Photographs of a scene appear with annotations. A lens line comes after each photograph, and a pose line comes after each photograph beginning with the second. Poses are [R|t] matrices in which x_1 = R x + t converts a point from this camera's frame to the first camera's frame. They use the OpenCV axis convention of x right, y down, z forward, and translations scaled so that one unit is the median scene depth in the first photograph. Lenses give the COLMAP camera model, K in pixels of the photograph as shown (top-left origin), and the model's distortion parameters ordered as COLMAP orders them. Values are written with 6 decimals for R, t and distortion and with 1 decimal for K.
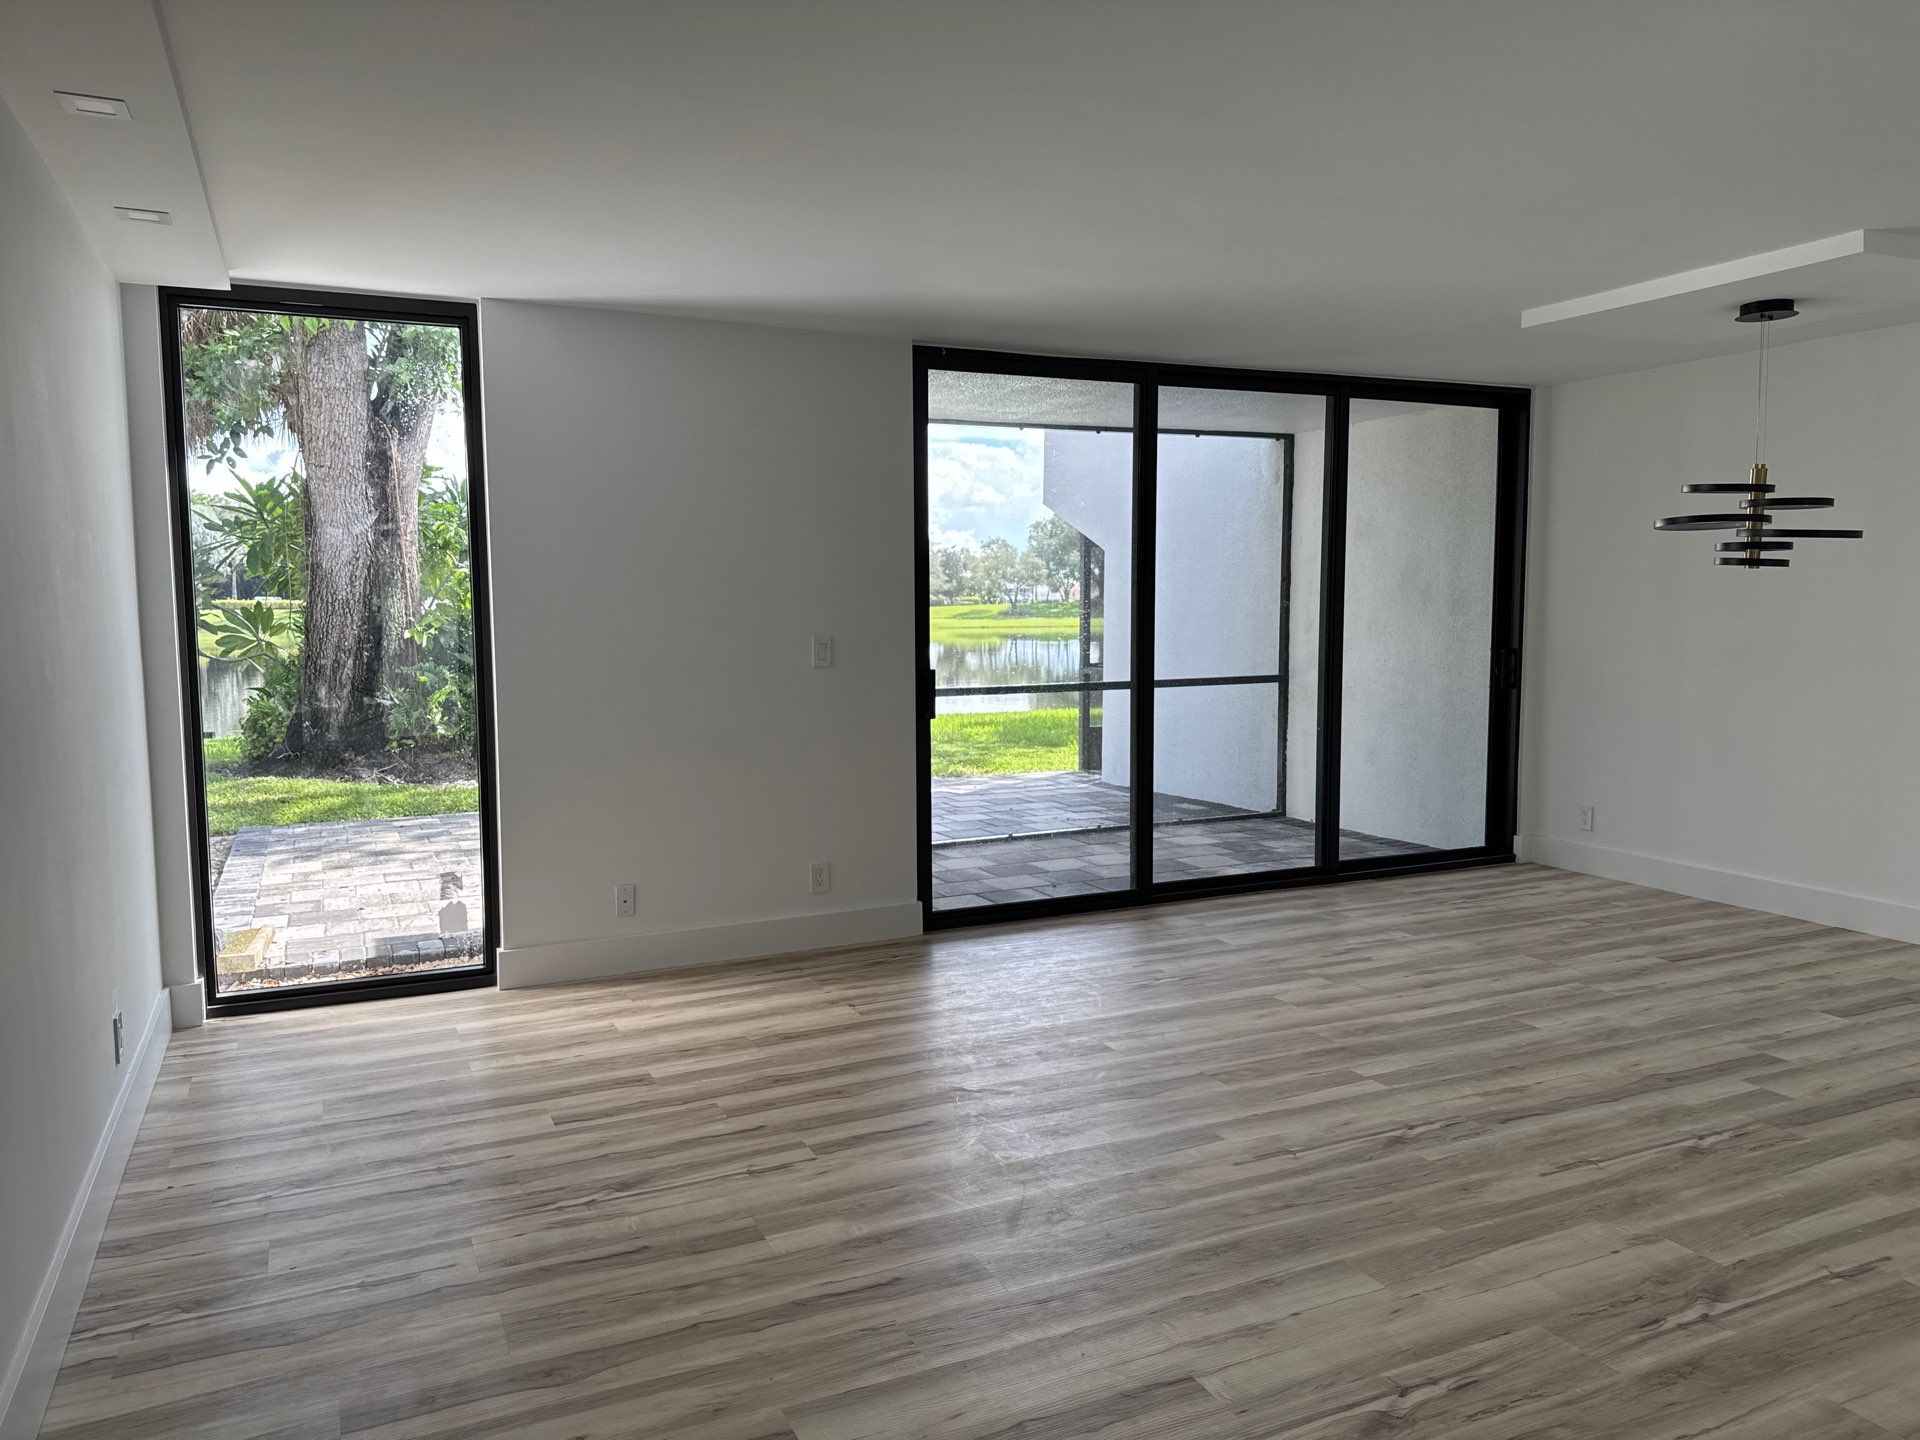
lens RADIAL K [[1325.8, 0, 921.6], [0, 1325.8, 712.9], [0, 0, 1]] dist [0.056103, -0.065648]
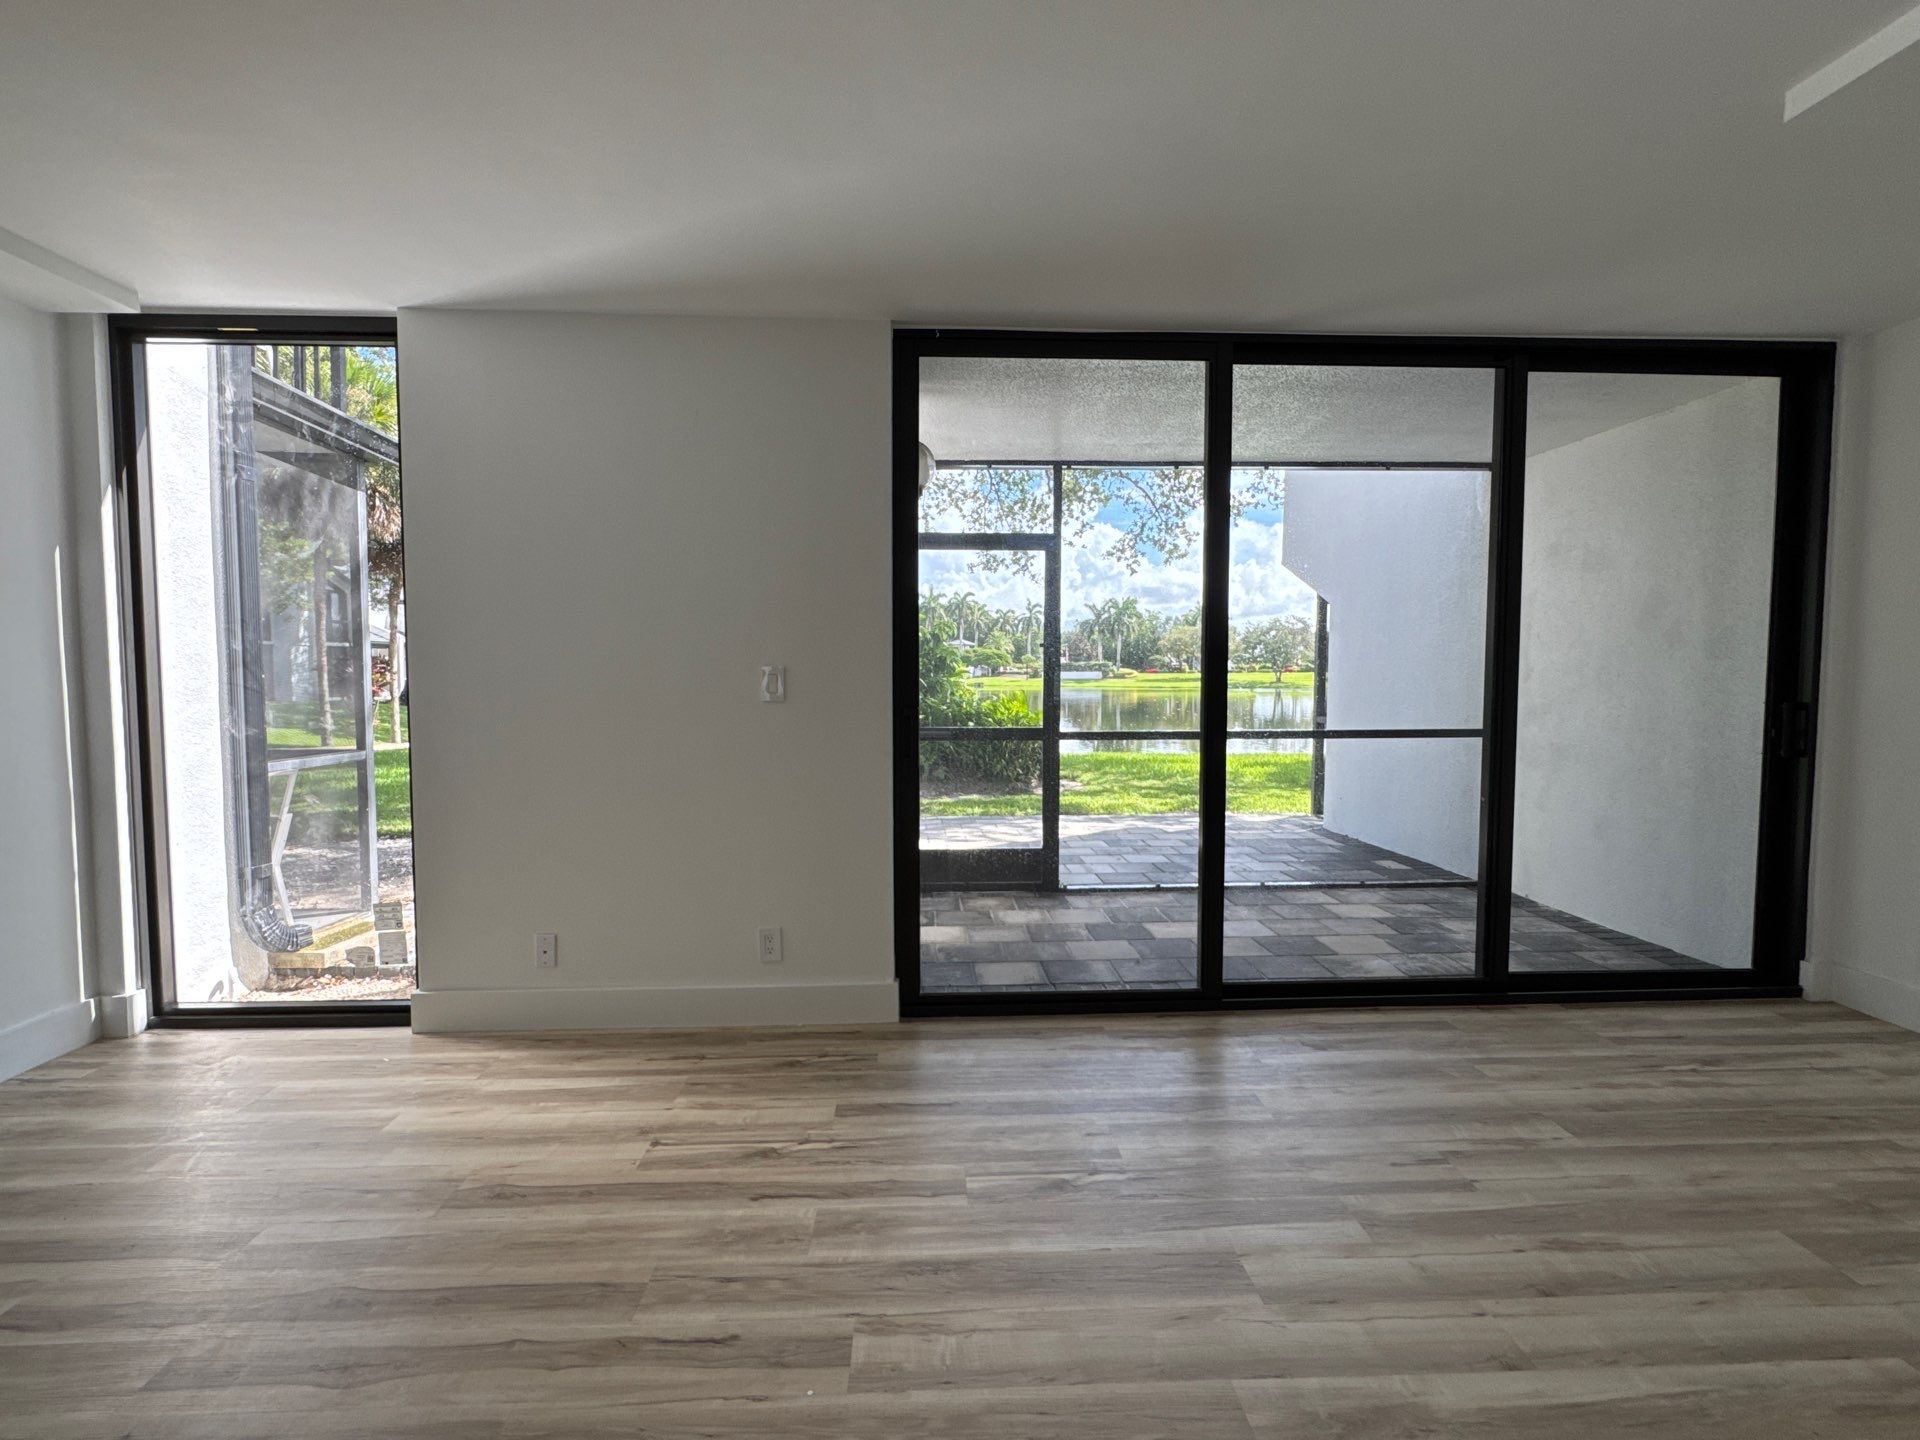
lens RADIAL K [[901.5, 0, 955.2], [0, 901.5, 718.3], [0, 0, 1]] dist [-0.005452, 0.002013]
pose [[0.932325, 0.026484, -0.360651, 0.223638], [-0.037160, 0.999052, -0.022698, -0.013279], [0.359708, 0.034563, 0.932424, 0.448207]]
